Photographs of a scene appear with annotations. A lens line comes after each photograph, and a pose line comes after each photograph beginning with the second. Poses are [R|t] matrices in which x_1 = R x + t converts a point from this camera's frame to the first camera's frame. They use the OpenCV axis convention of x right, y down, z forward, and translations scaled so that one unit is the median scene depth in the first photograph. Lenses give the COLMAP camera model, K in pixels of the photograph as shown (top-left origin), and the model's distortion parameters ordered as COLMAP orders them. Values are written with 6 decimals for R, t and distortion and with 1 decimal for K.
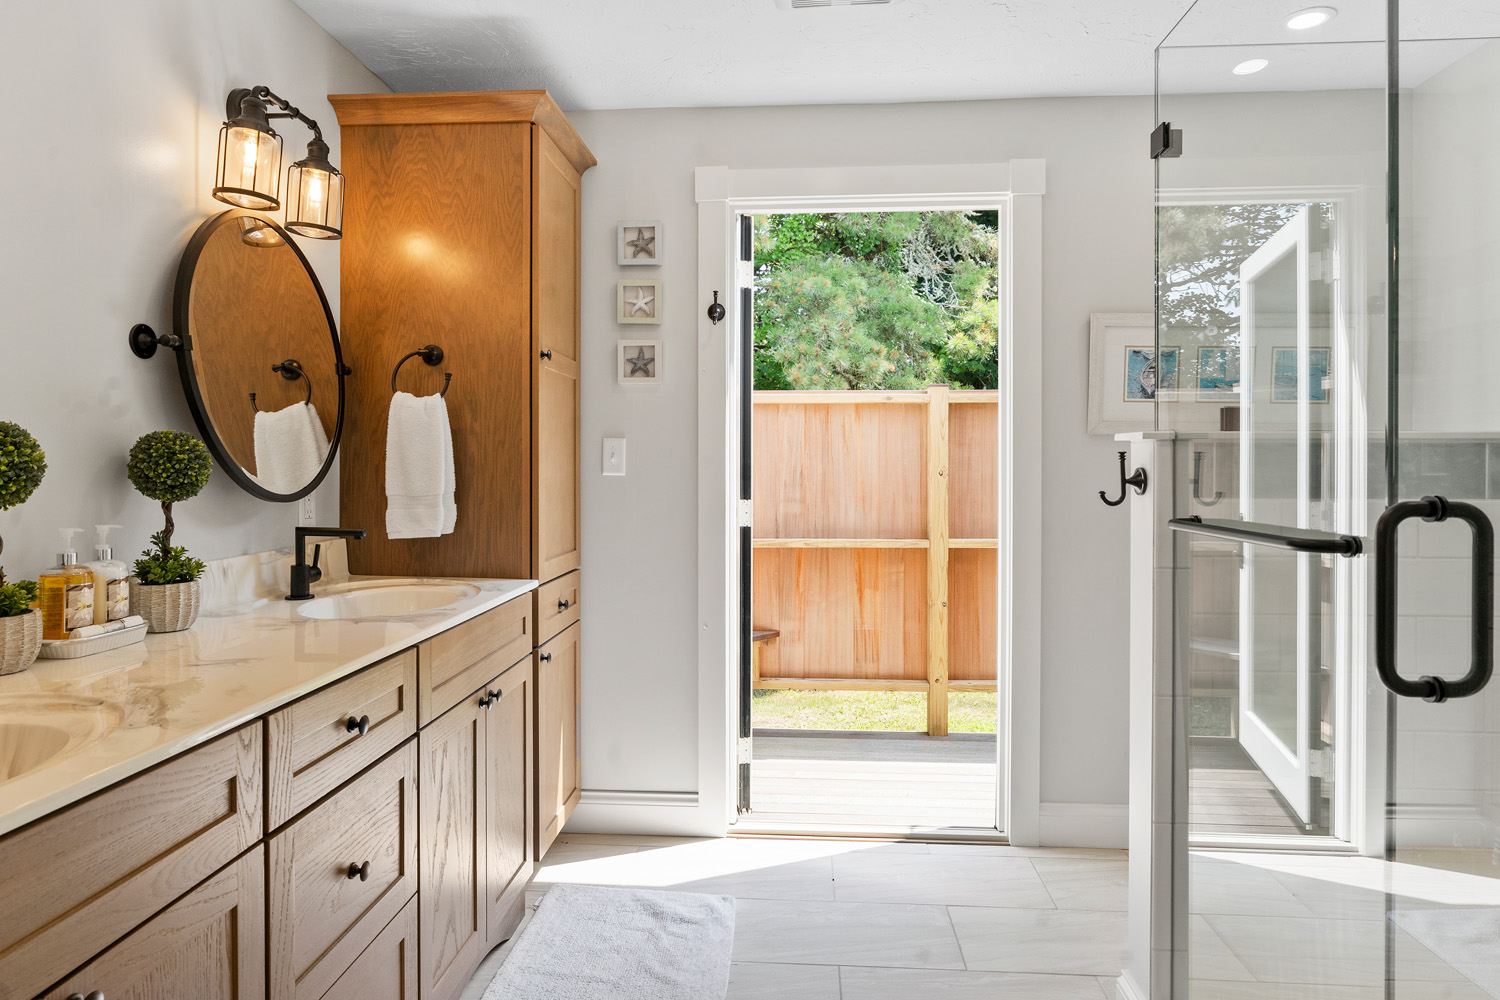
lens RADIAL K [[856.0, 0, 768.1], [0, 856.0, 477.4], [0, 0, 1]] dist [-0.005141, 0.003046]
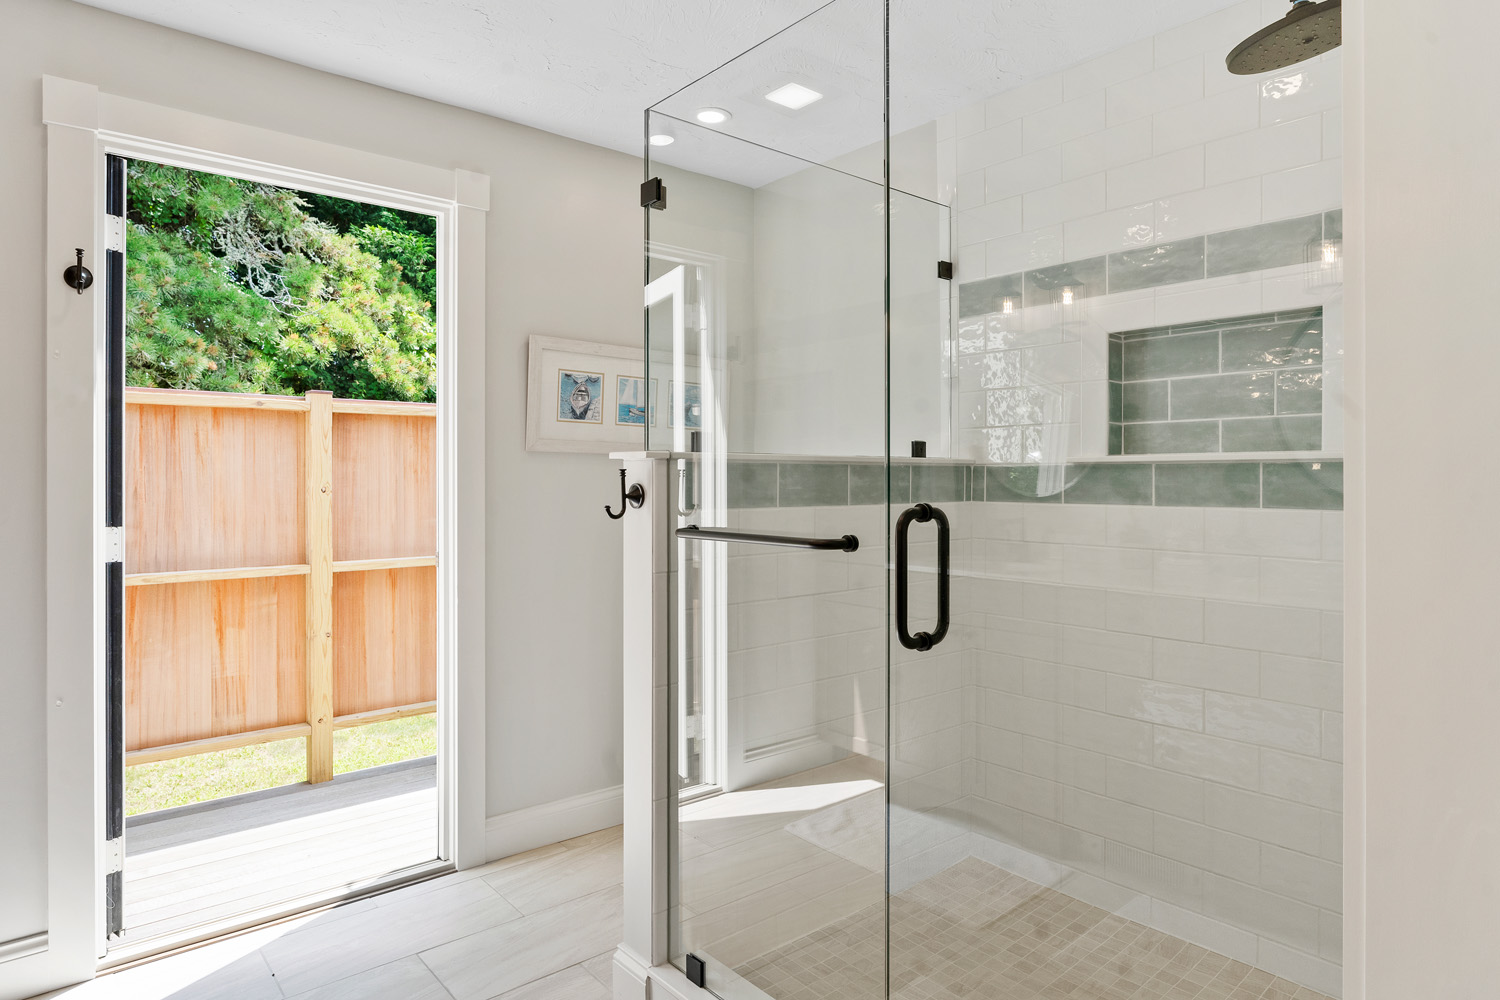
lens RADIAL K [[856.0, 0, 751.9], [0, 856.0, 487.3], [0, 0, 1]] dist [-0.005141, 0.003046]
pose [[0.736061, -0.007691, 0.676871, -0.115787], [0.011495, 0.999933, -0.001138, -0.002001], [-0.676817, 0.008618, 0.736101, 0.048207]]
